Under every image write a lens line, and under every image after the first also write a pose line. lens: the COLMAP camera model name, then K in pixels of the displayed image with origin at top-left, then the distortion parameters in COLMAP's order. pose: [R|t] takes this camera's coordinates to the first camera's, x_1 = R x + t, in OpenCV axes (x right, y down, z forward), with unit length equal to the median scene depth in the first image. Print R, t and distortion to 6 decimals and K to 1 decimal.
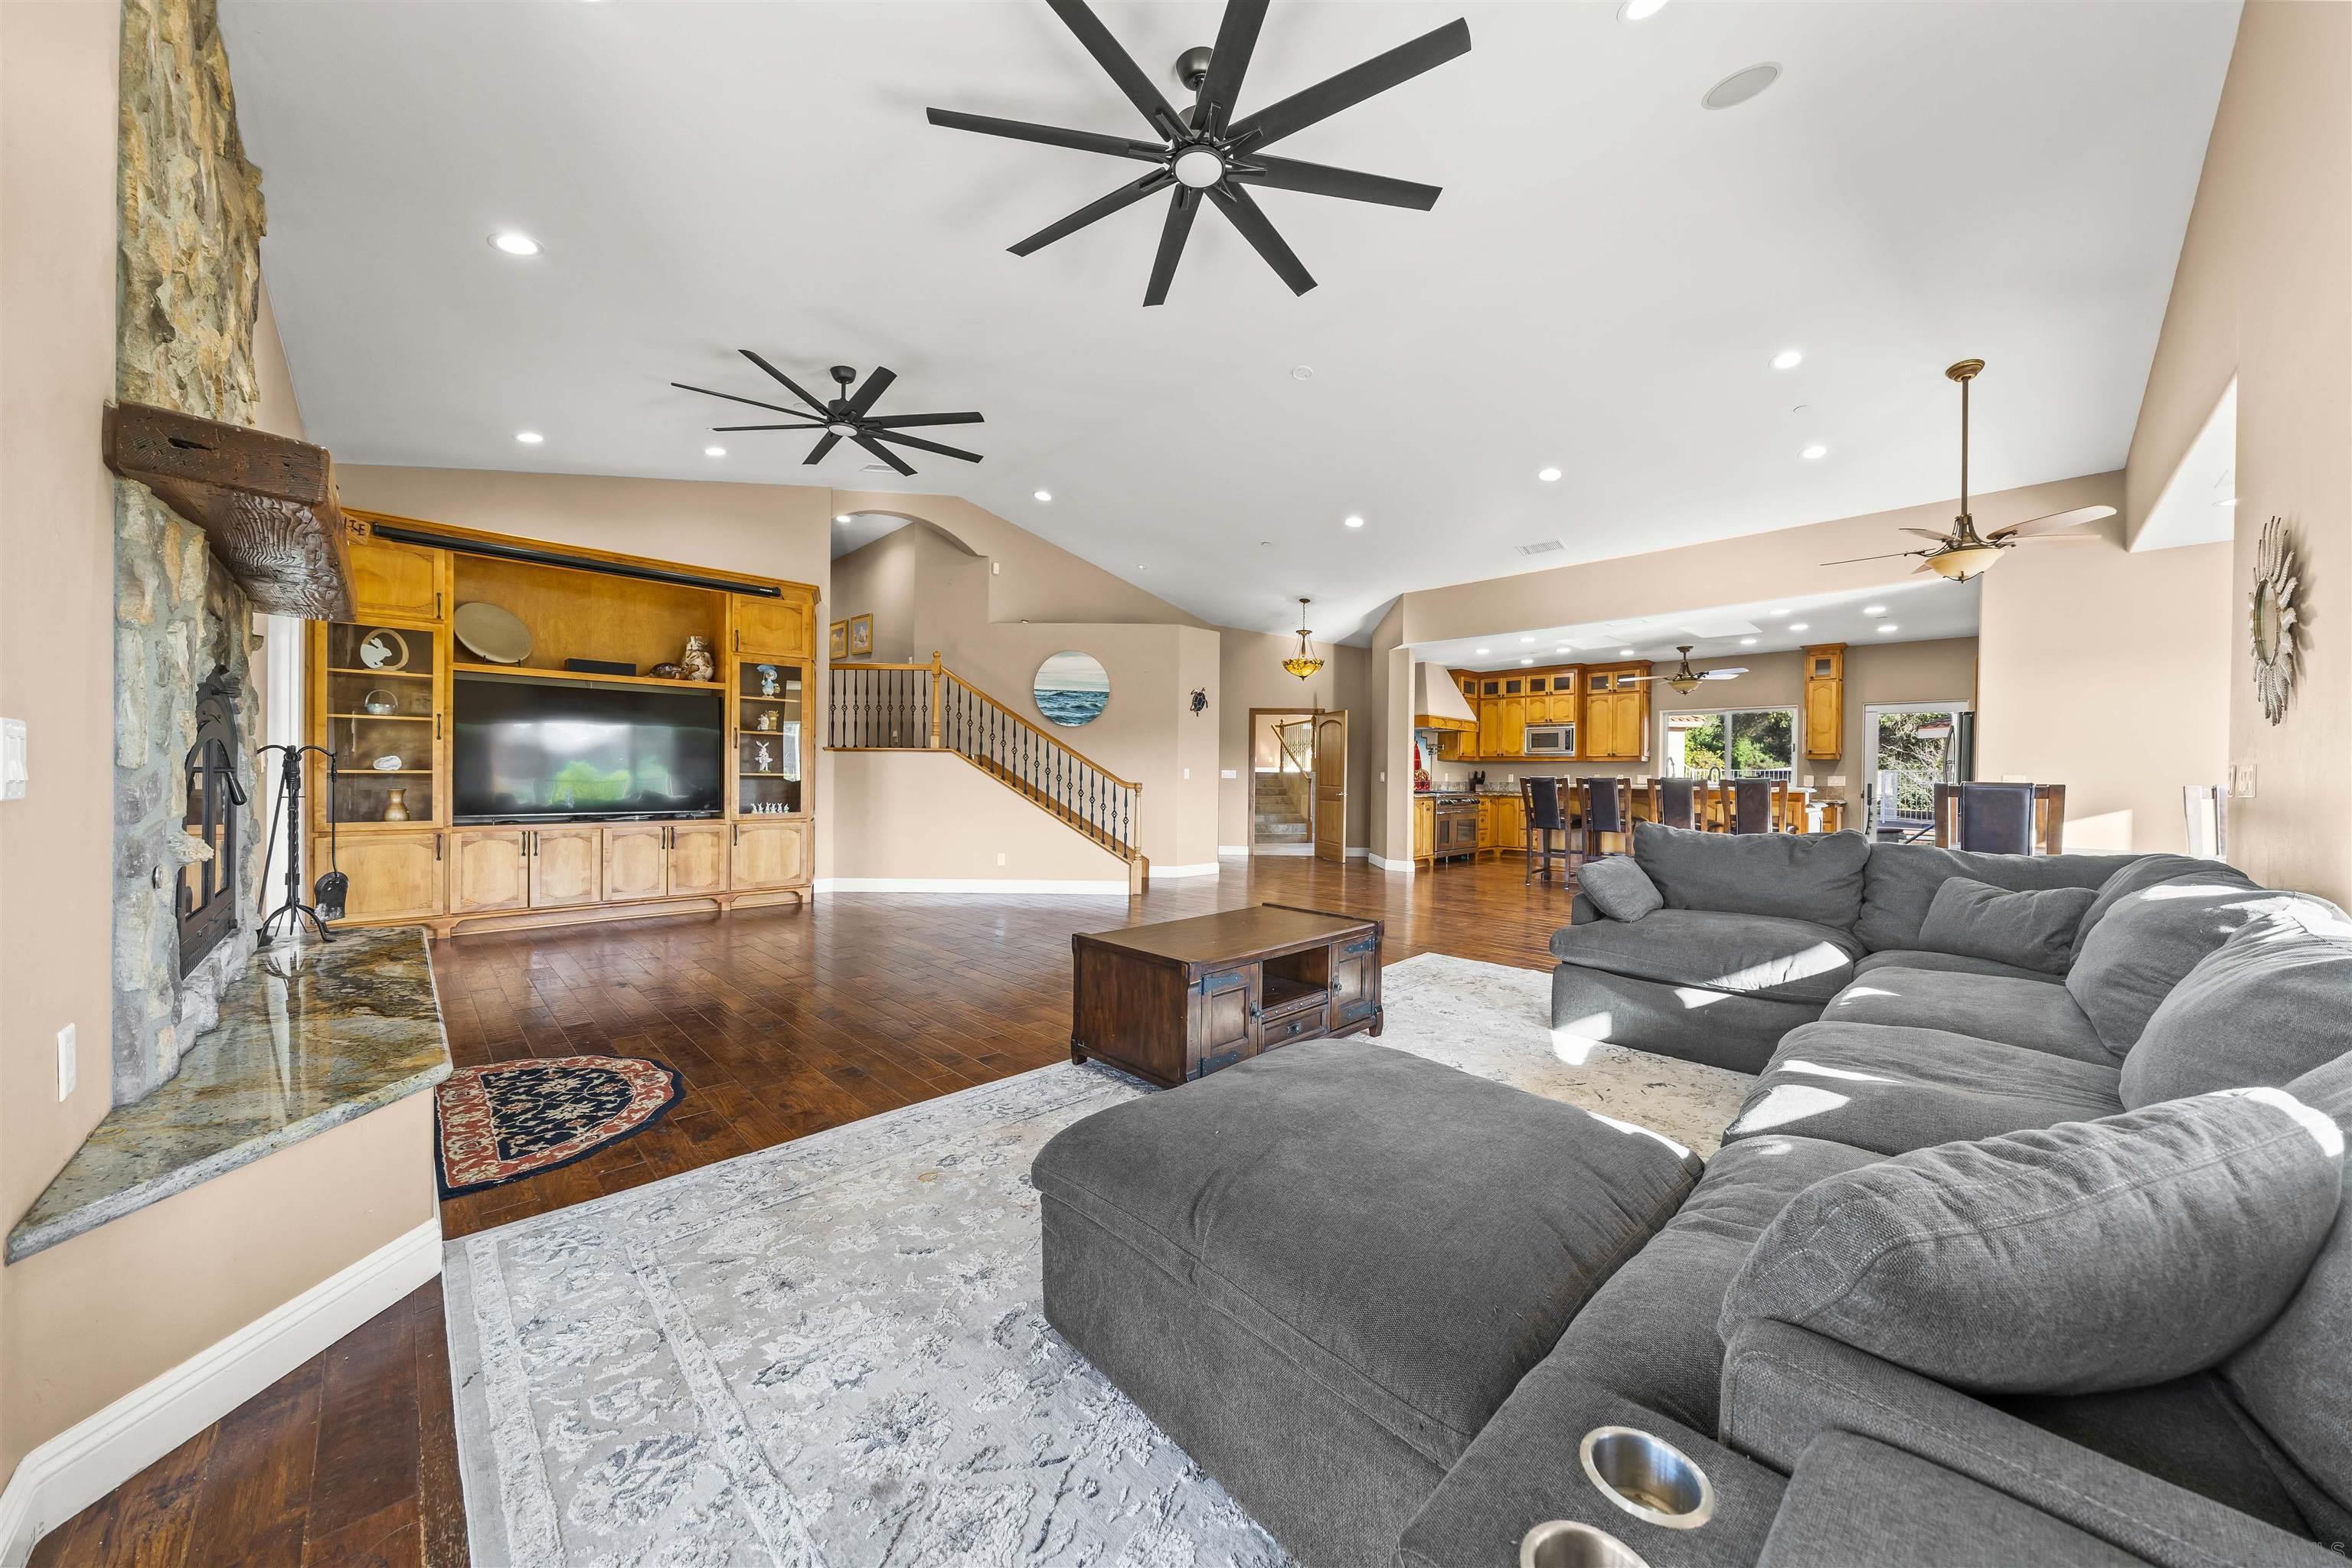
lens RADIAL K [[800.1, 0, 1171.5], [0, 800.1, 779.6], [0, 0, 1]] dist [-0.006281, -0.000032]
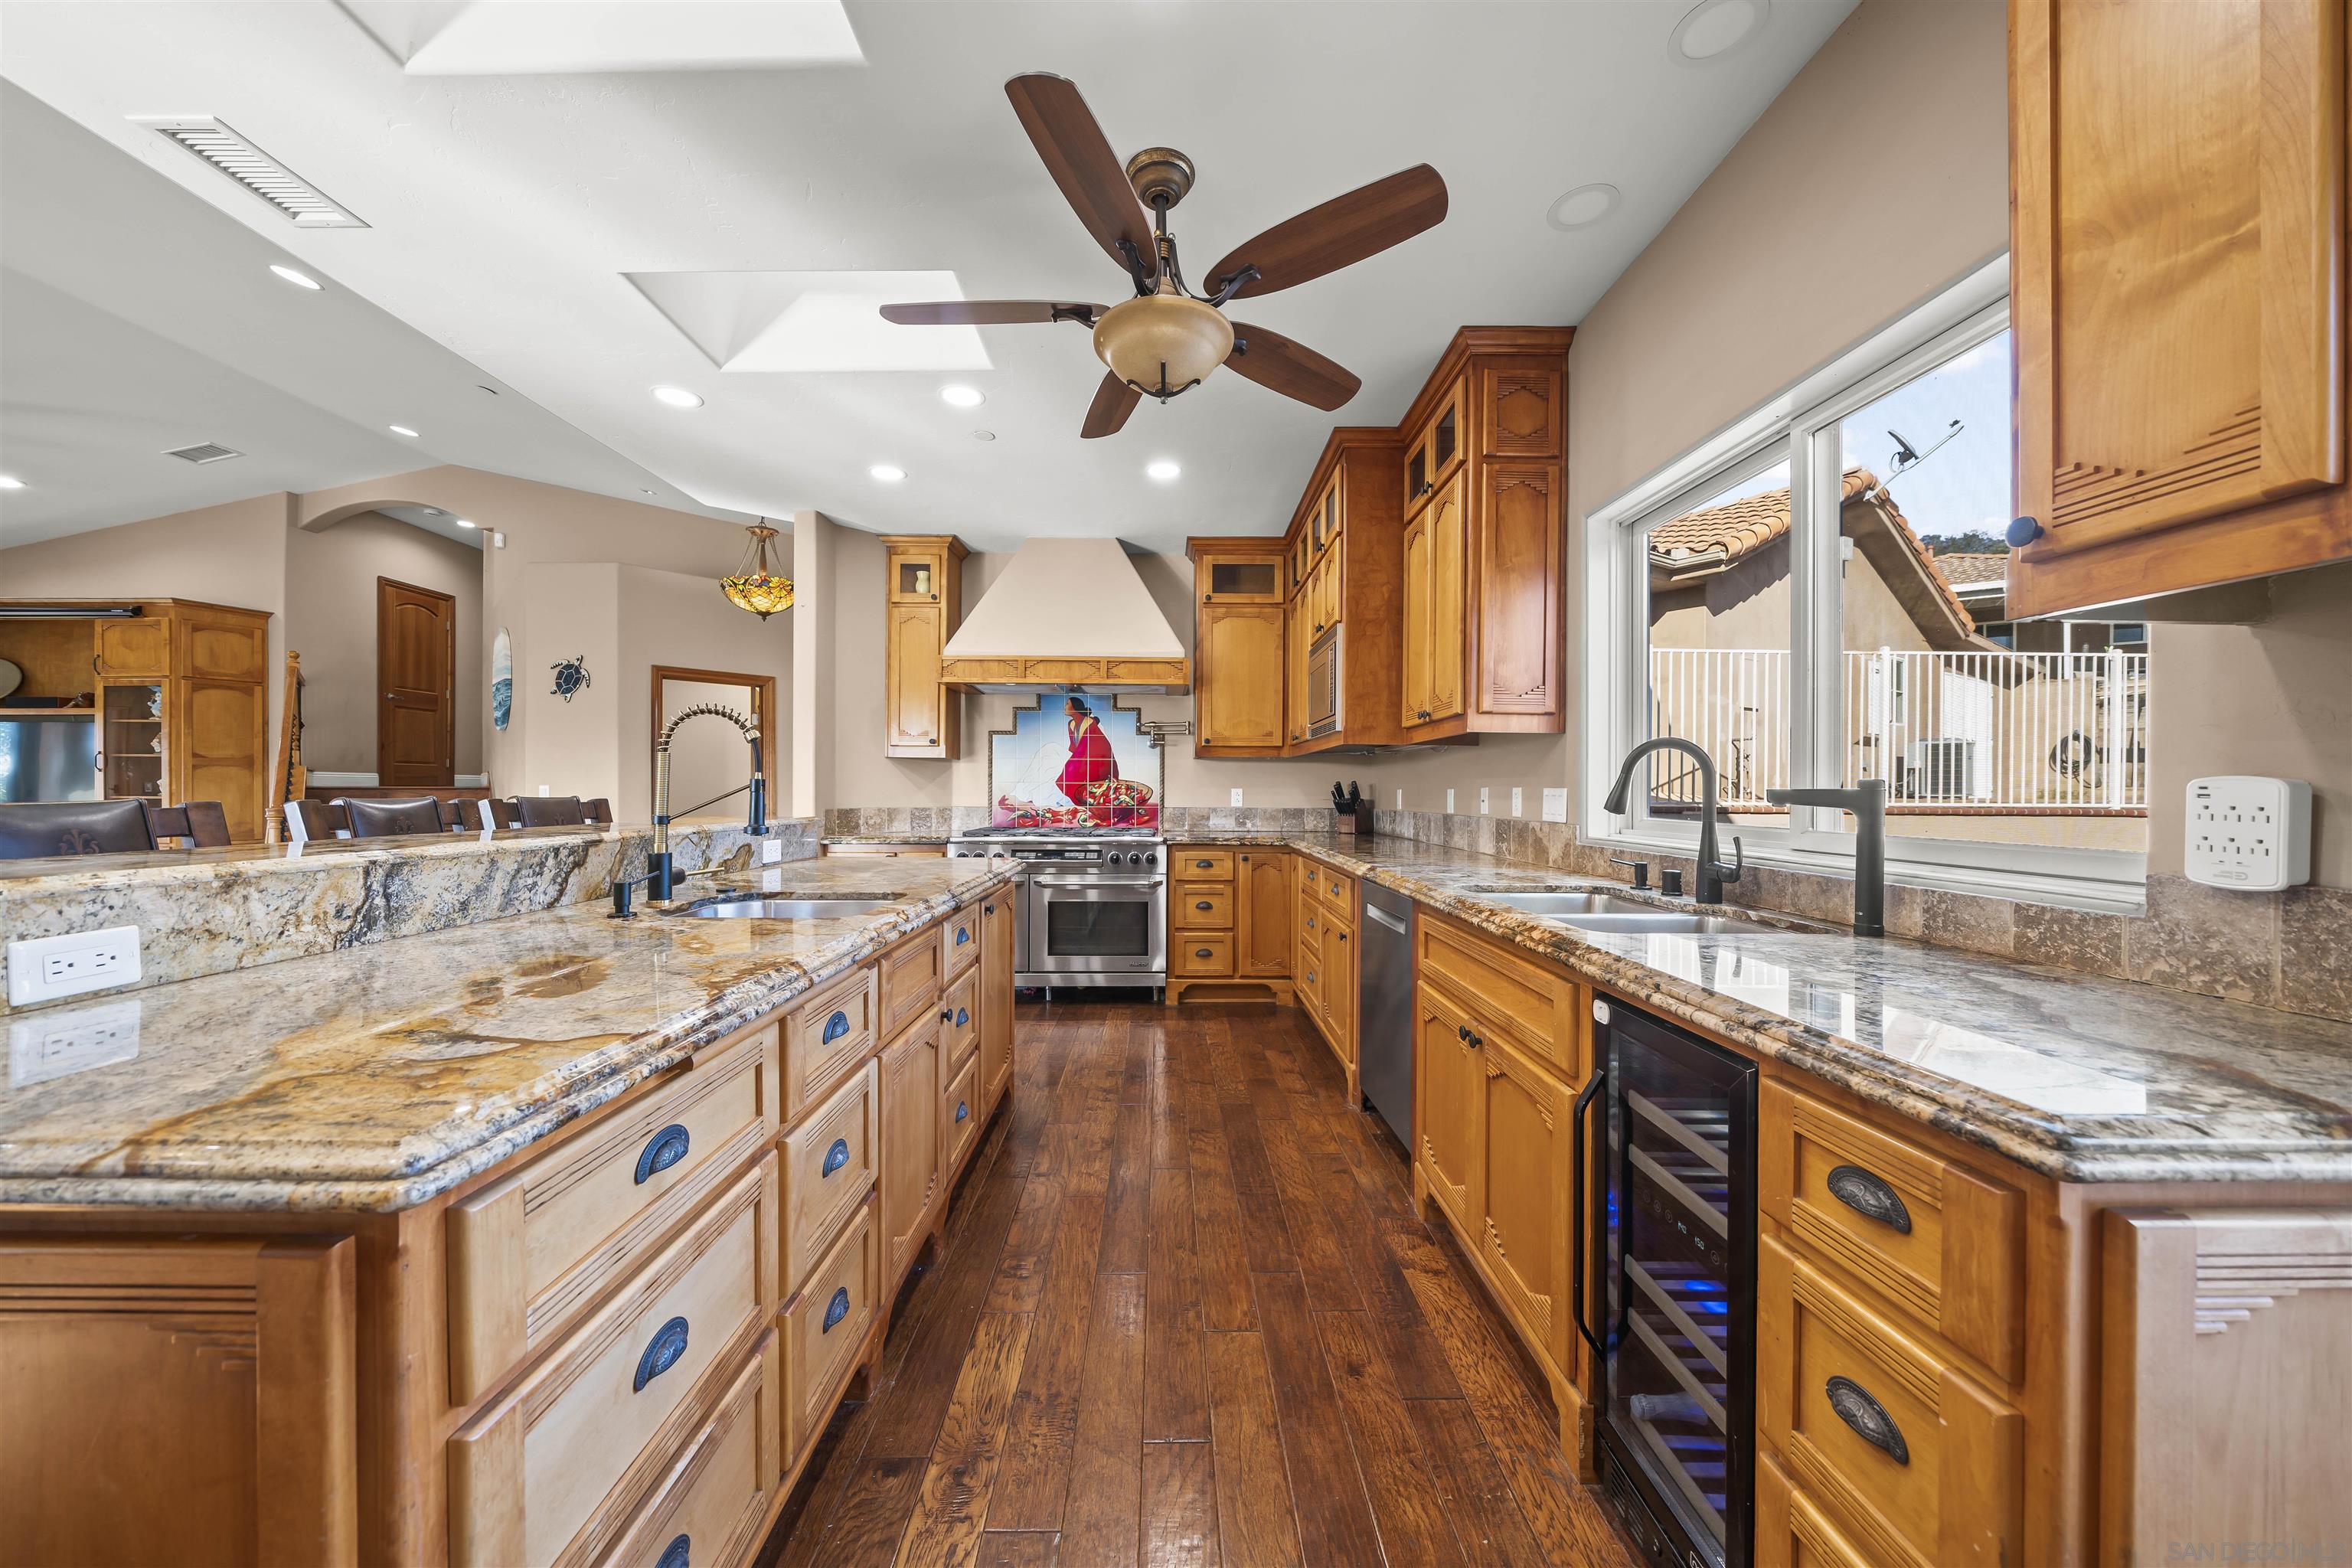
lens RADIAL K [[800.1, 0, 1170.0], [0, 800.1, 790.5], [0, 0, 1]] dist [-0.006281, -0.000032]
pose [[0.723556, -0.006731, -0.690233, 2.568069], [-0.000552, 0.999946, -0.010330, -0.012346], [0.690265, 0.007856, 0.723514, 2.766845]]
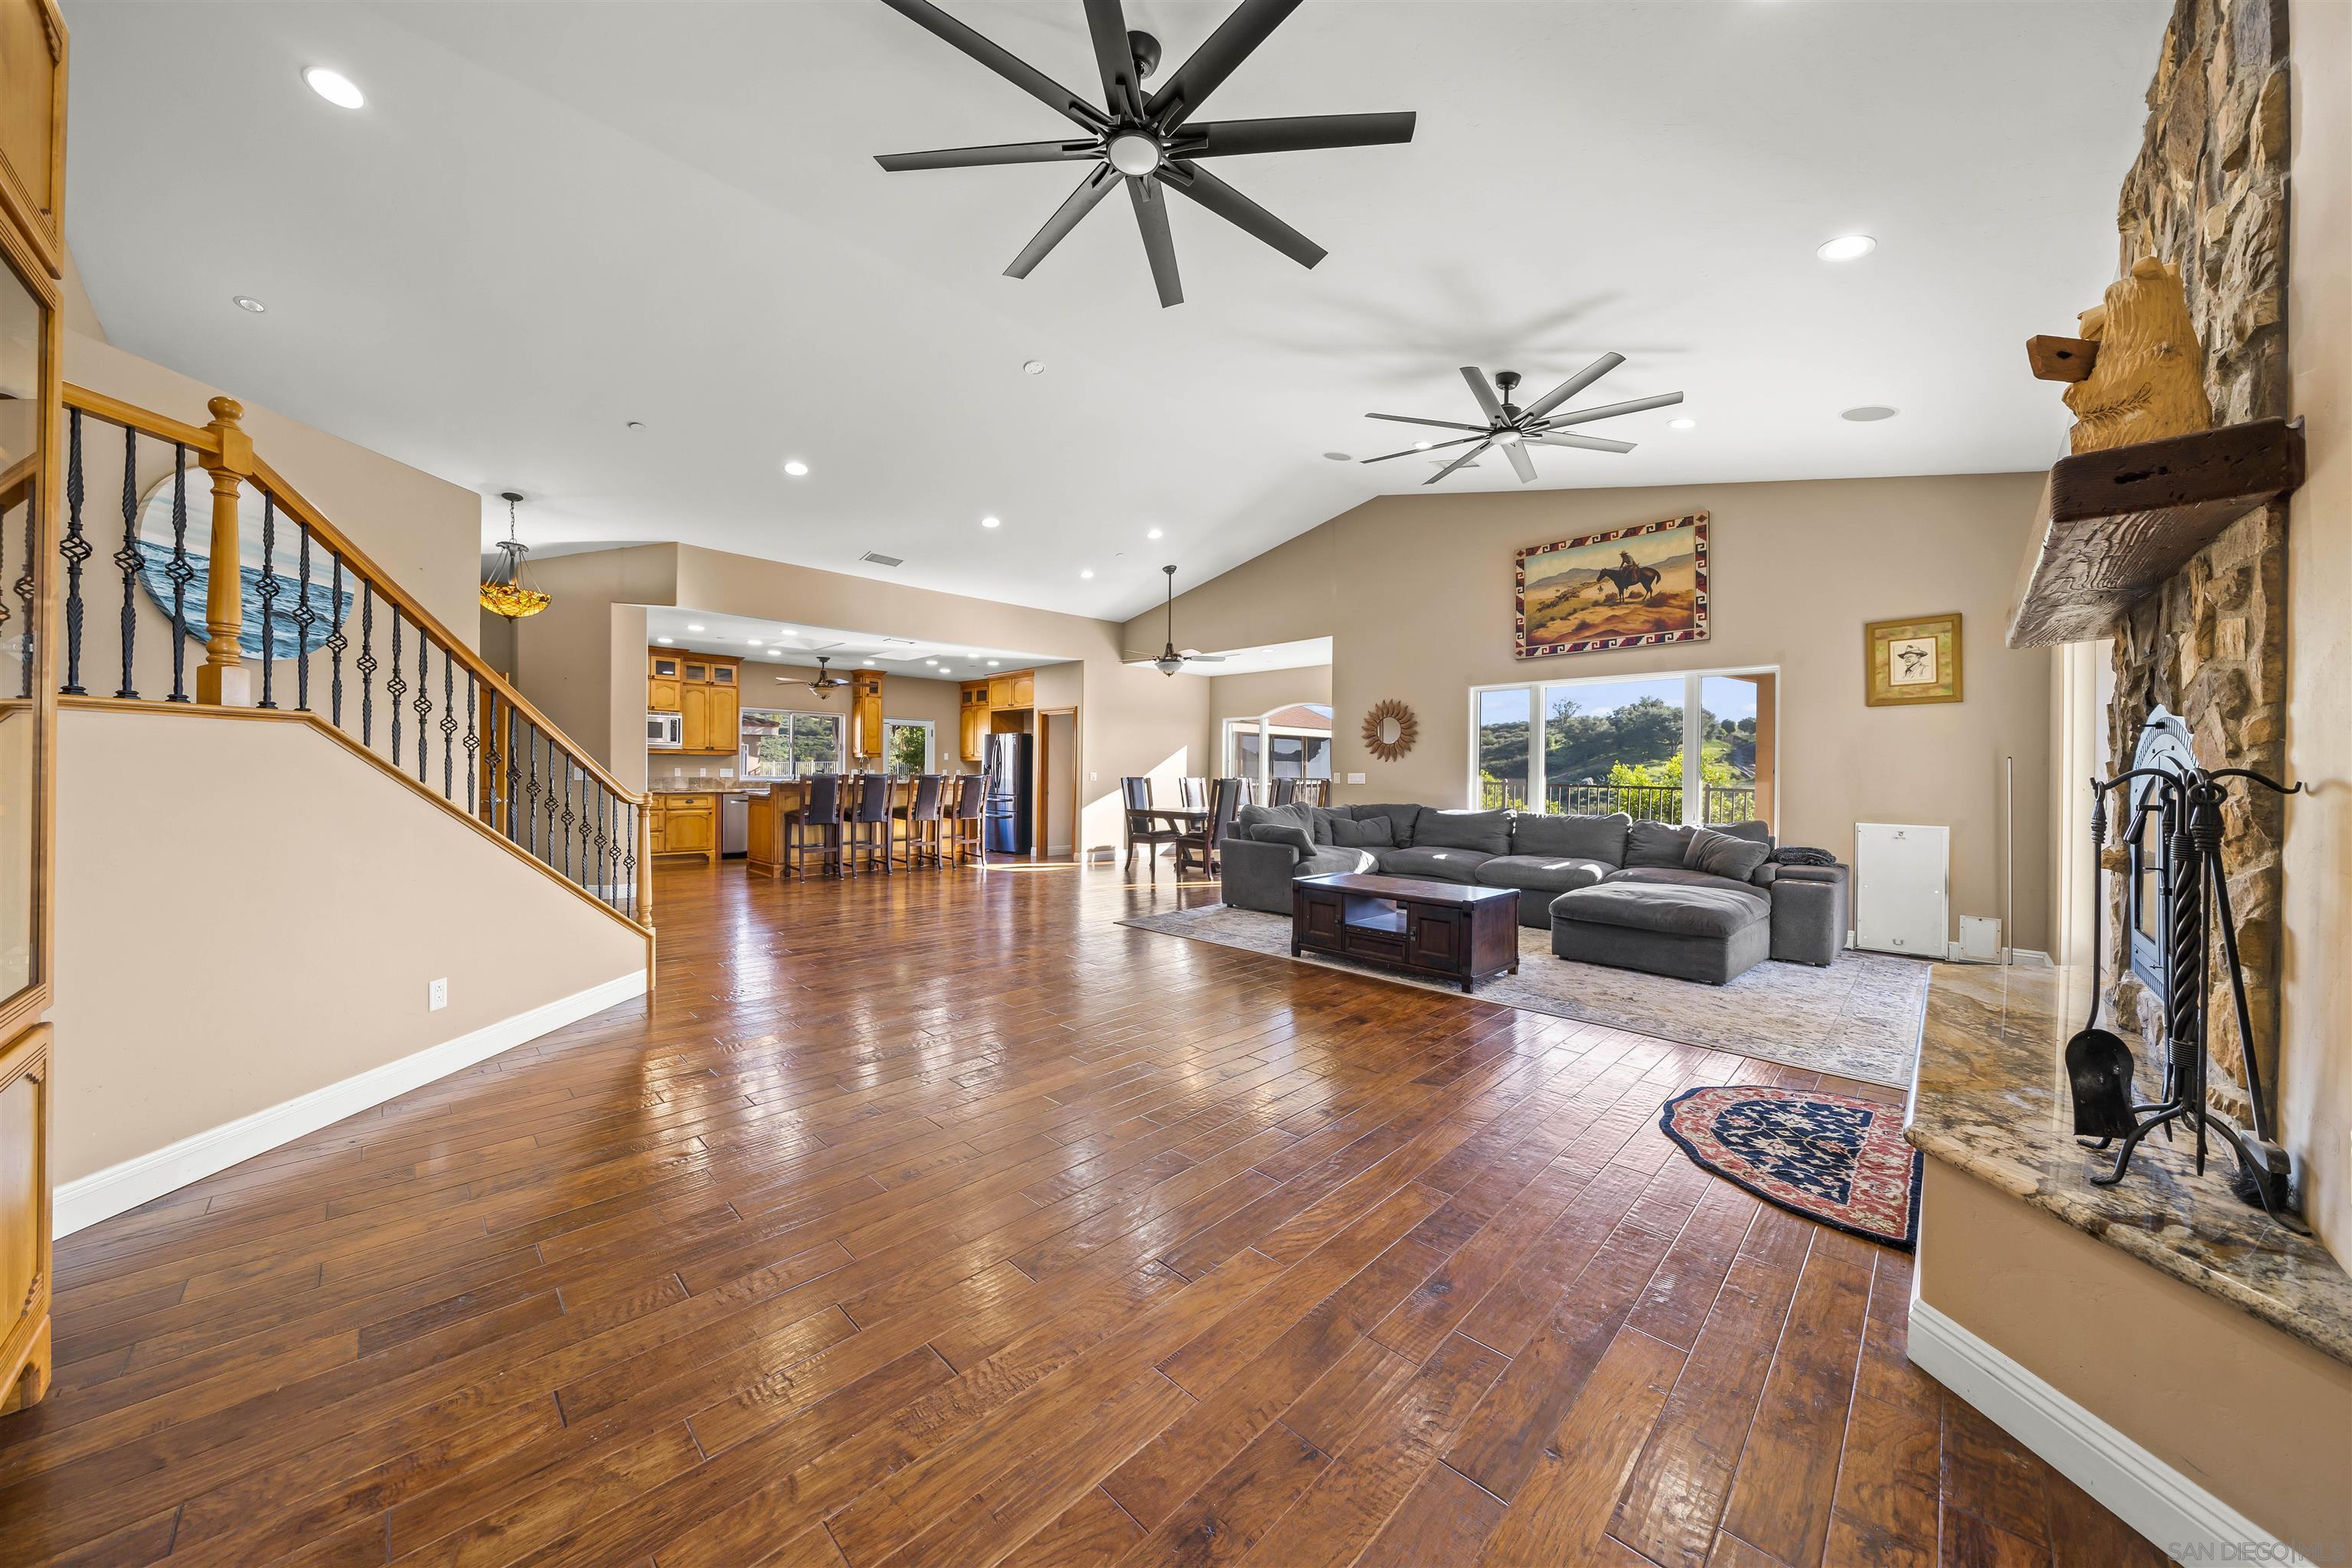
lens RADIAL K [[800.1, 0, 1177.1], [0, 800.1, 772.8], [0, 0, 1]] dist [-0.006281, -0.000032]
pose [[-0.020817, -0.009019, 0.999743, -1.644022], [-0.002278, 0.999957, 0.008973, -0.044320], [-0.999781, -0.002090, -0.020837, 1.690490]]
